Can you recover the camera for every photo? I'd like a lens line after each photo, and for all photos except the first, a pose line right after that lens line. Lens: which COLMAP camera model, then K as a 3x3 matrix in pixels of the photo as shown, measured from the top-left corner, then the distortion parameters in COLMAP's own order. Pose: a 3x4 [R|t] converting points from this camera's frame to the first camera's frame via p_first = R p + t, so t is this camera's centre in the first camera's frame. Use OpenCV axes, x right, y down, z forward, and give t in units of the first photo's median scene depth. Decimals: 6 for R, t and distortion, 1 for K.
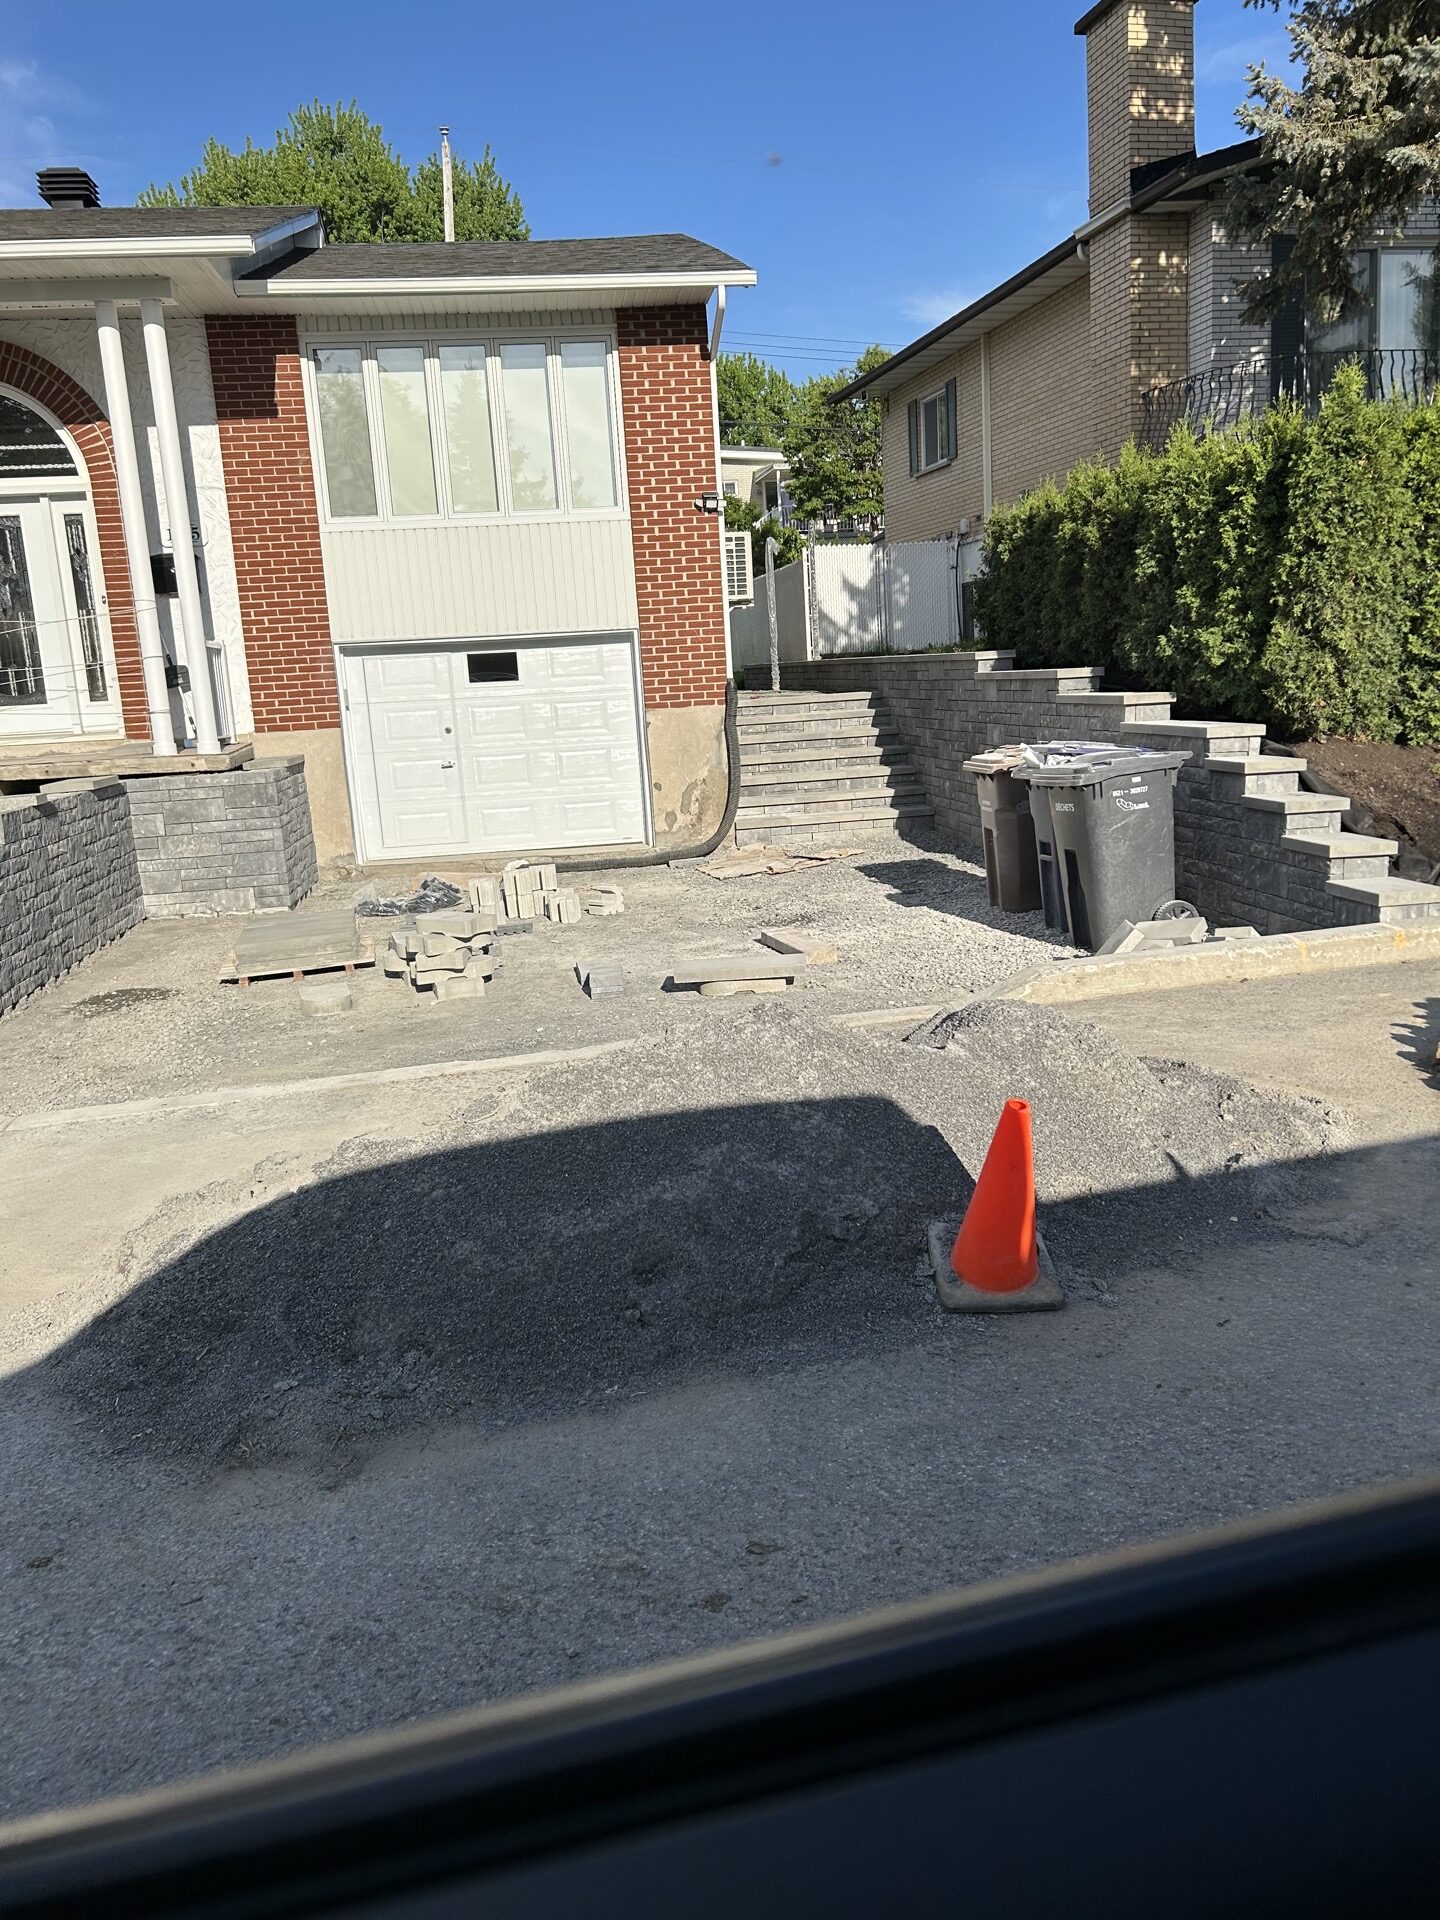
lens RADIAL K [[1459.2, 0, 746.6], [0, 1459.2, 969.3], [0, 0, 1]] dist [0.030437, -0.043482]
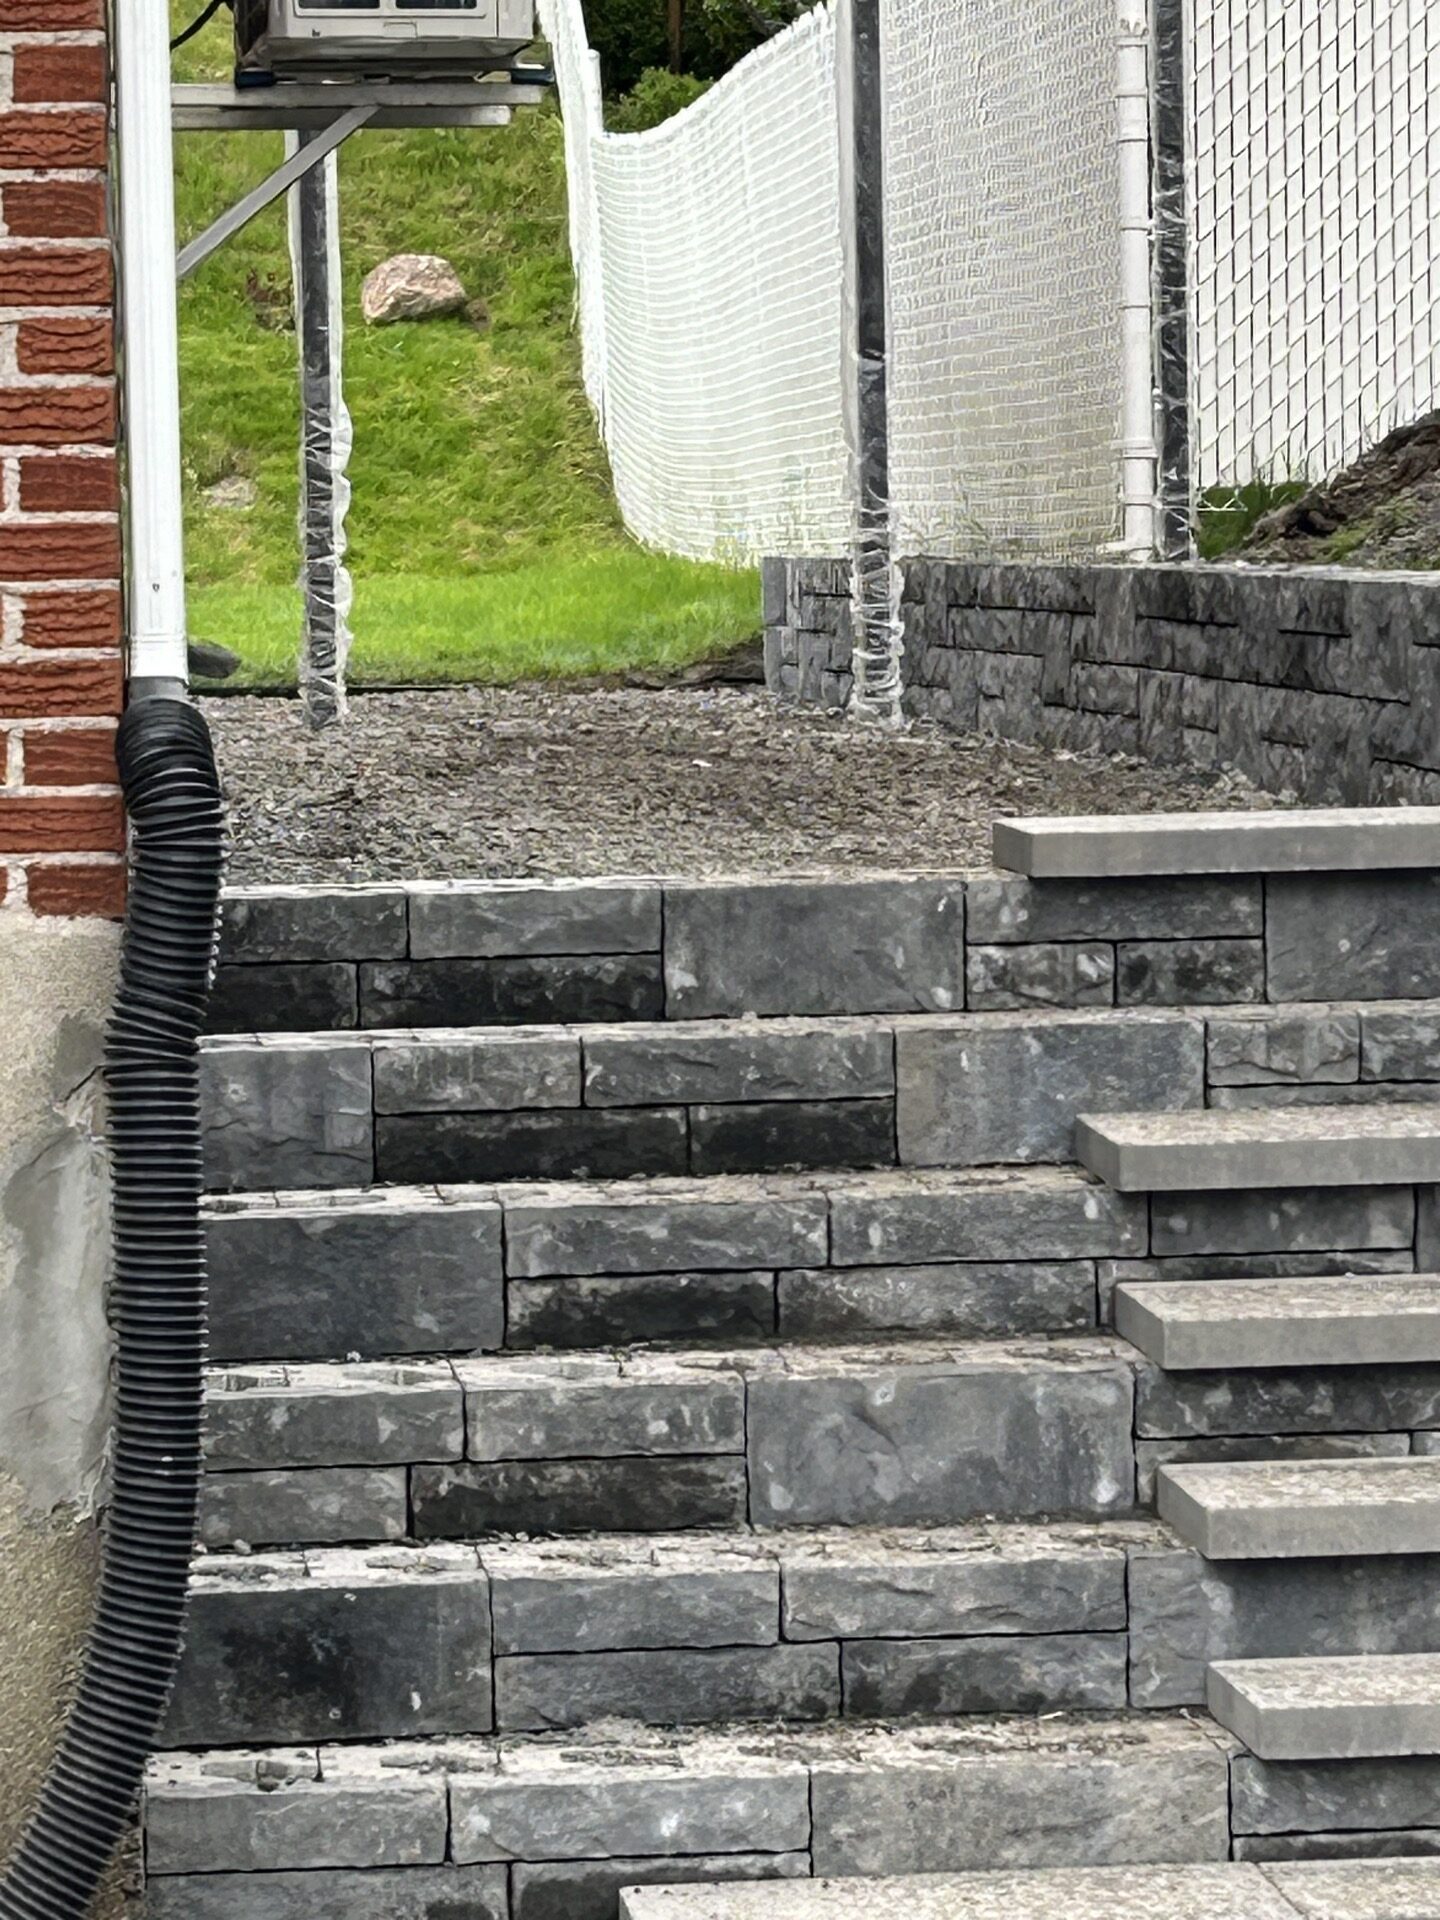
lens RADIAL K [[7396.9, 0, 720.2], [0, 7396.9, 964.0], [0, 0, 1]] dist [0.205013, 2.820434]
pose [[0.998002, 0.037391, -0.050938, 0.065394], [-0.044223, 0.989109, -0.140386, -0.102647], [0.045134, 0.142358, 0.988786, 0.451318]]
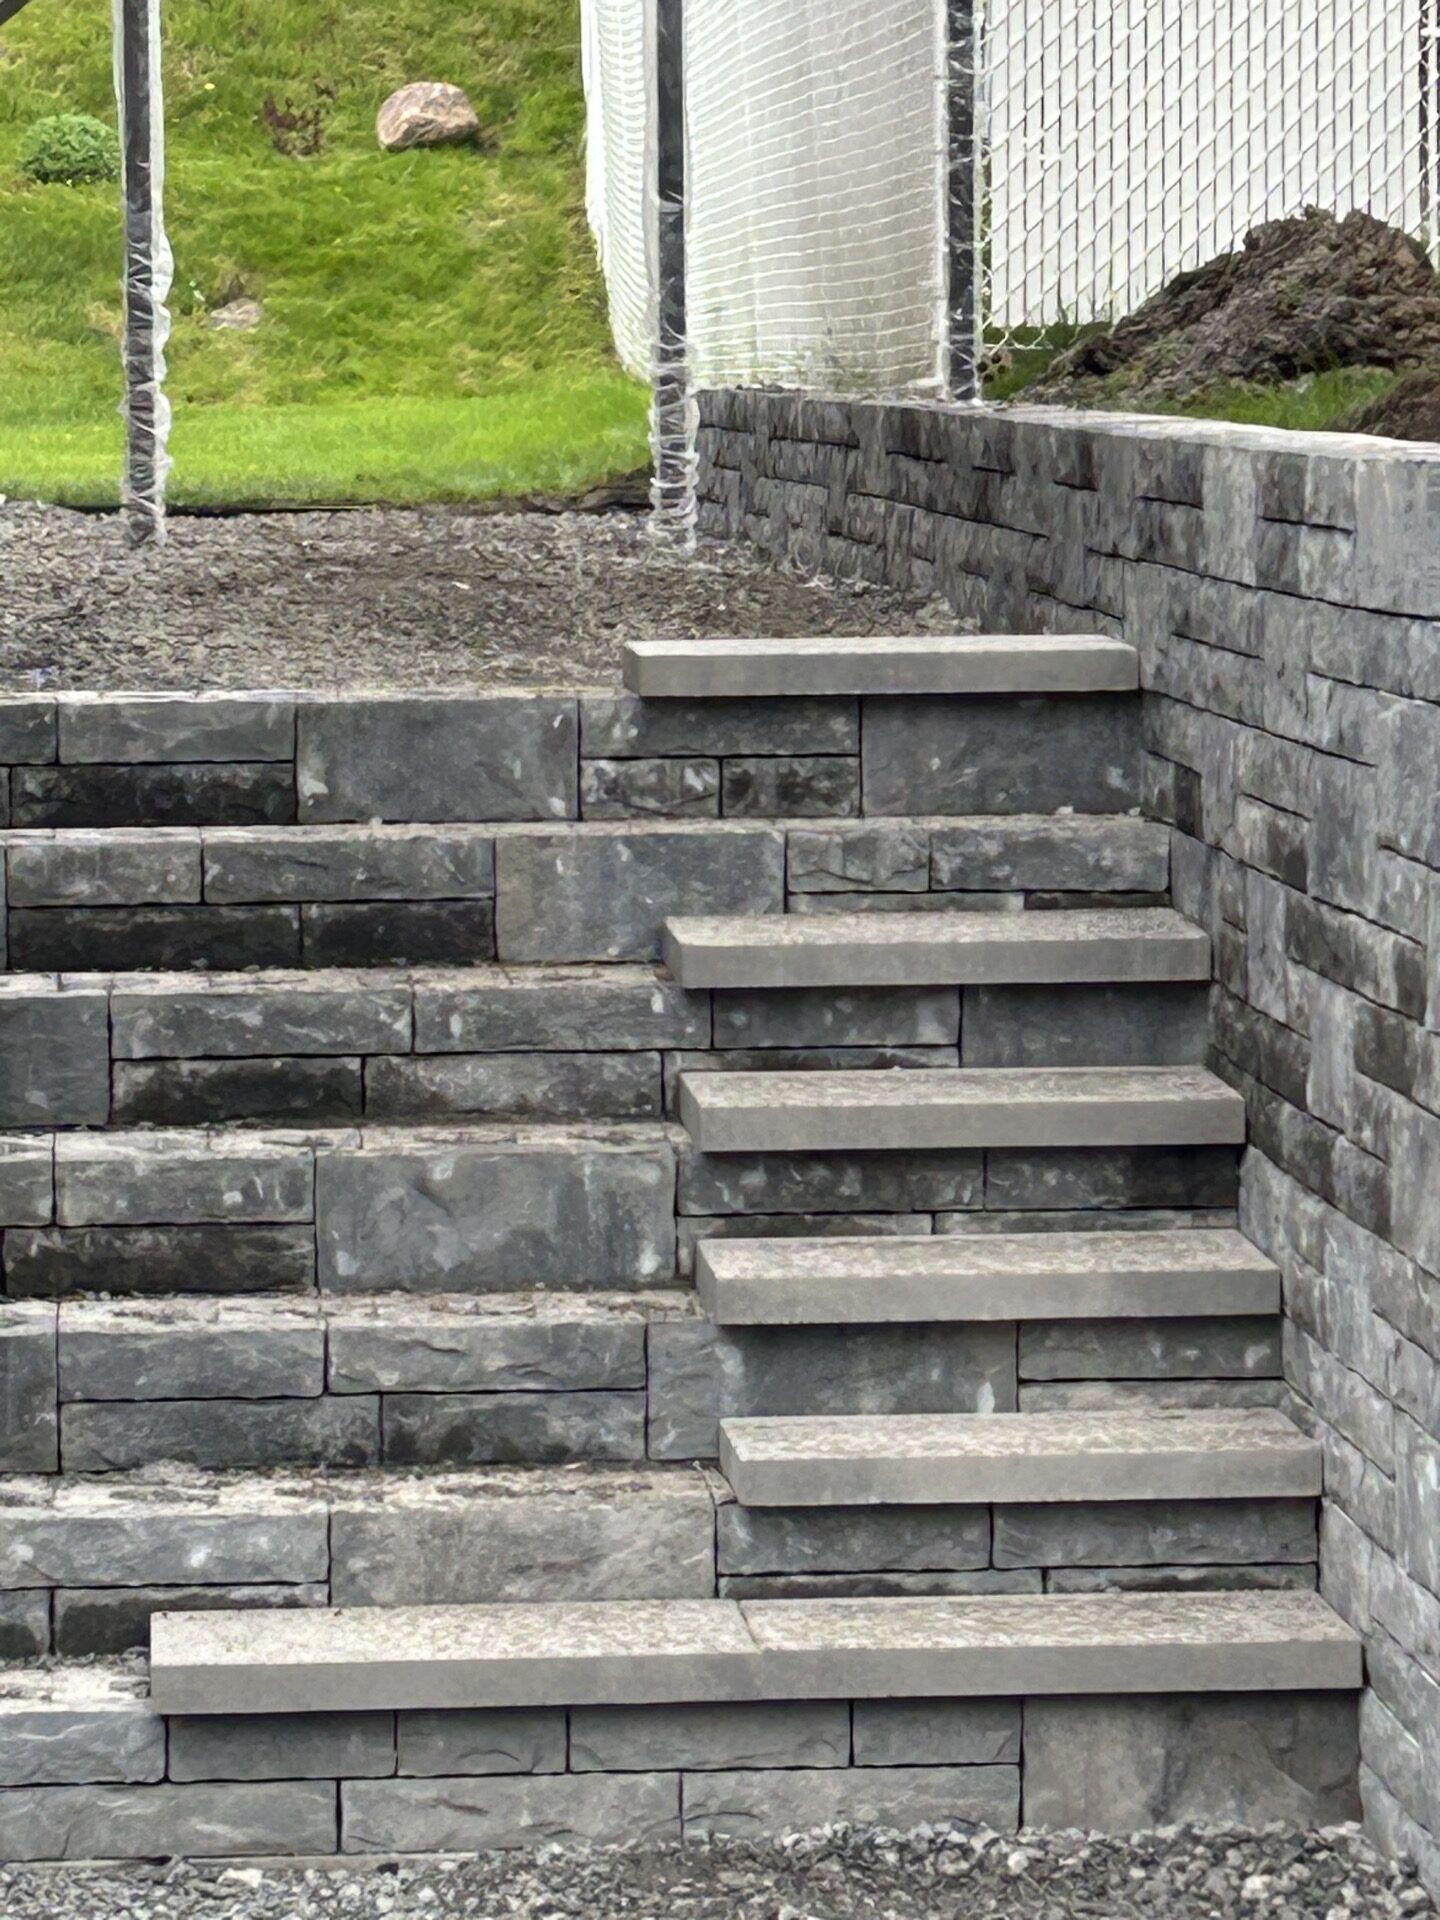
lens RADIAL K [[7407.5, 0, 609.2], [0, 7407.5, 956.8], [0, 0, 1]] dist [0.312159, -1.955469]
pose [[0.994400, 0.053755, -0.090984, 0.129457], [-0.064119, 0.991281, -0.115111, -0.096864], [0.084003, 0.120300, 0.989177, 0.398489]]
